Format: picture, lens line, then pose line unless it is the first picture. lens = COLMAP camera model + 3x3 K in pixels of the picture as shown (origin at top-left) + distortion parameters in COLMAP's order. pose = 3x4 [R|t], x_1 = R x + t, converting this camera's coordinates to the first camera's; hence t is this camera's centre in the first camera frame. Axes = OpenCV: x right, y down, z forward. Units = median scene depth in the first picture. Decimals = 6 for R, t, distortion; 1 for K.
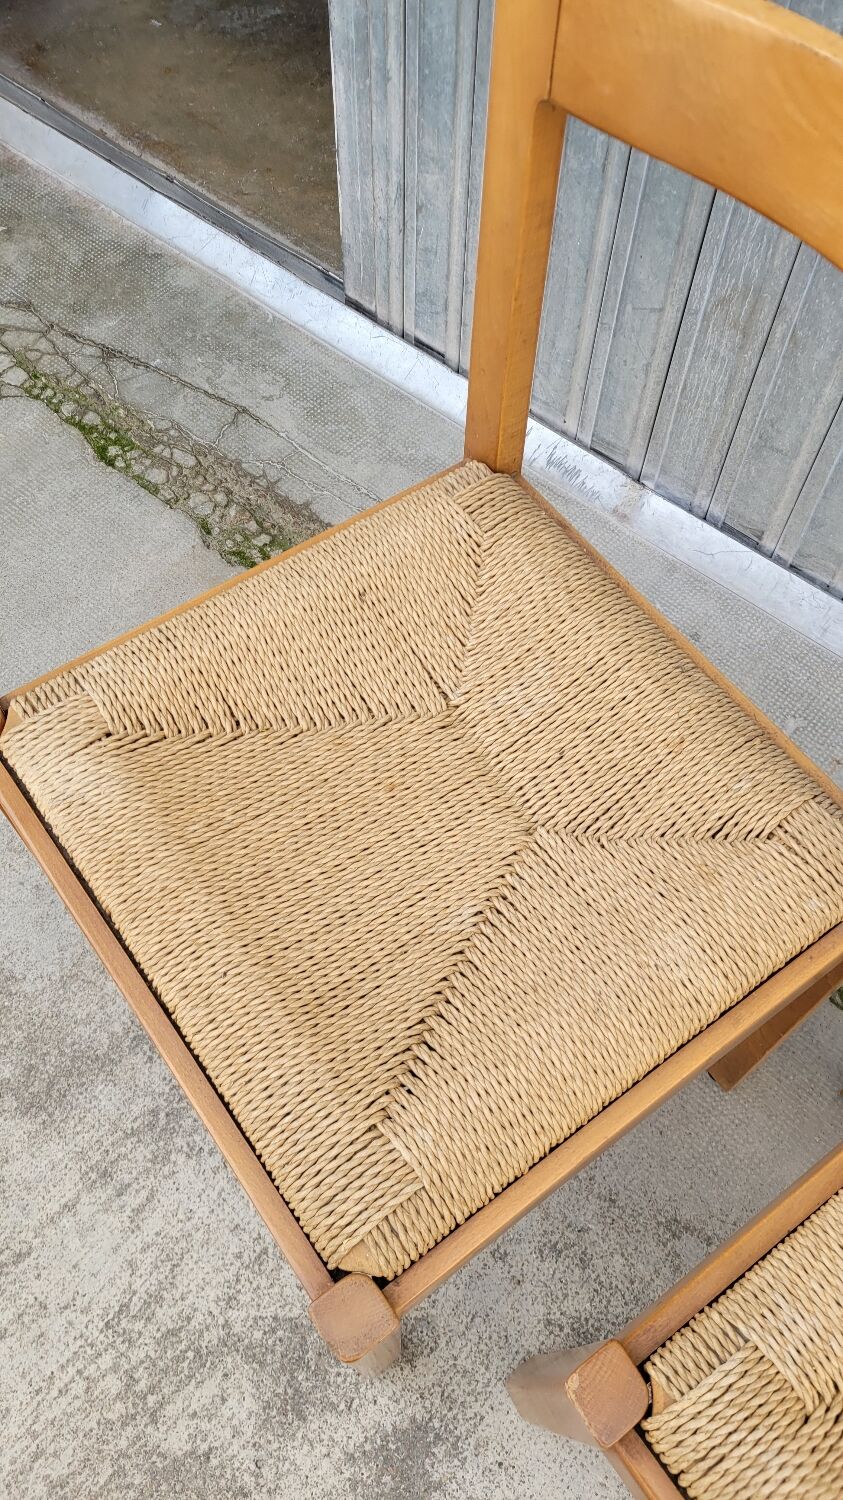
lens RADIAL K [[1125.9, 0, 446.5], [0, 1125.9, 768.5], [0, 0, 1]] dist [0.043091, -0.030865]
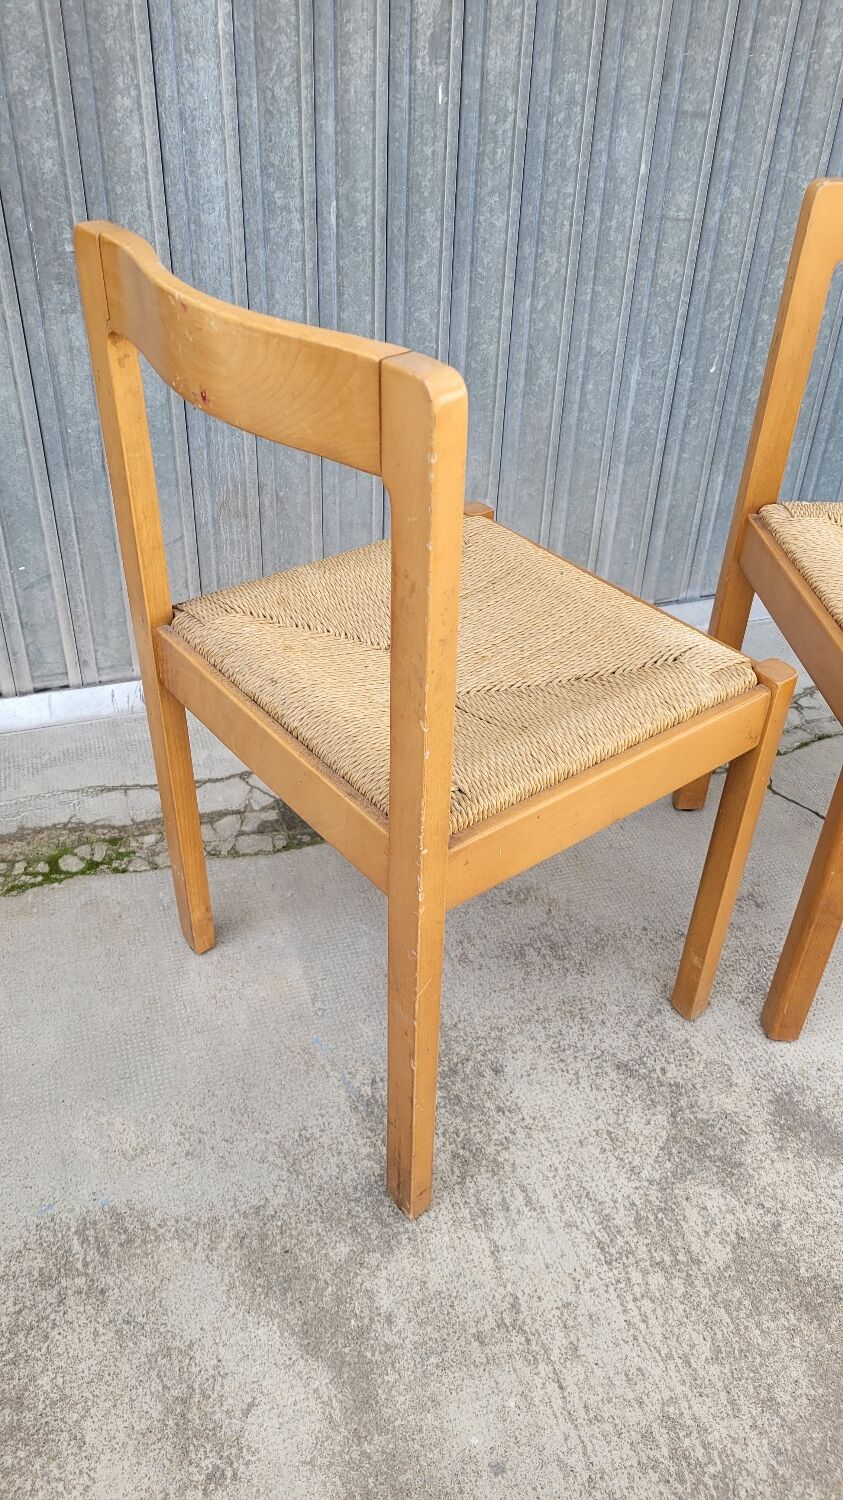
lens RADIAL K [[1125.9, 0, 414.9], [0, 1125.9, 739.7], [0, 0, 1]] dist [0.043091, -0.030865]
pose [[0.538062, -0.498172, 0.679936, -0.894929], [0.728772, 0.680265, -0.078295, 0.097807], [-0.423533, 0.537647, 0.729079, 0.012674]]
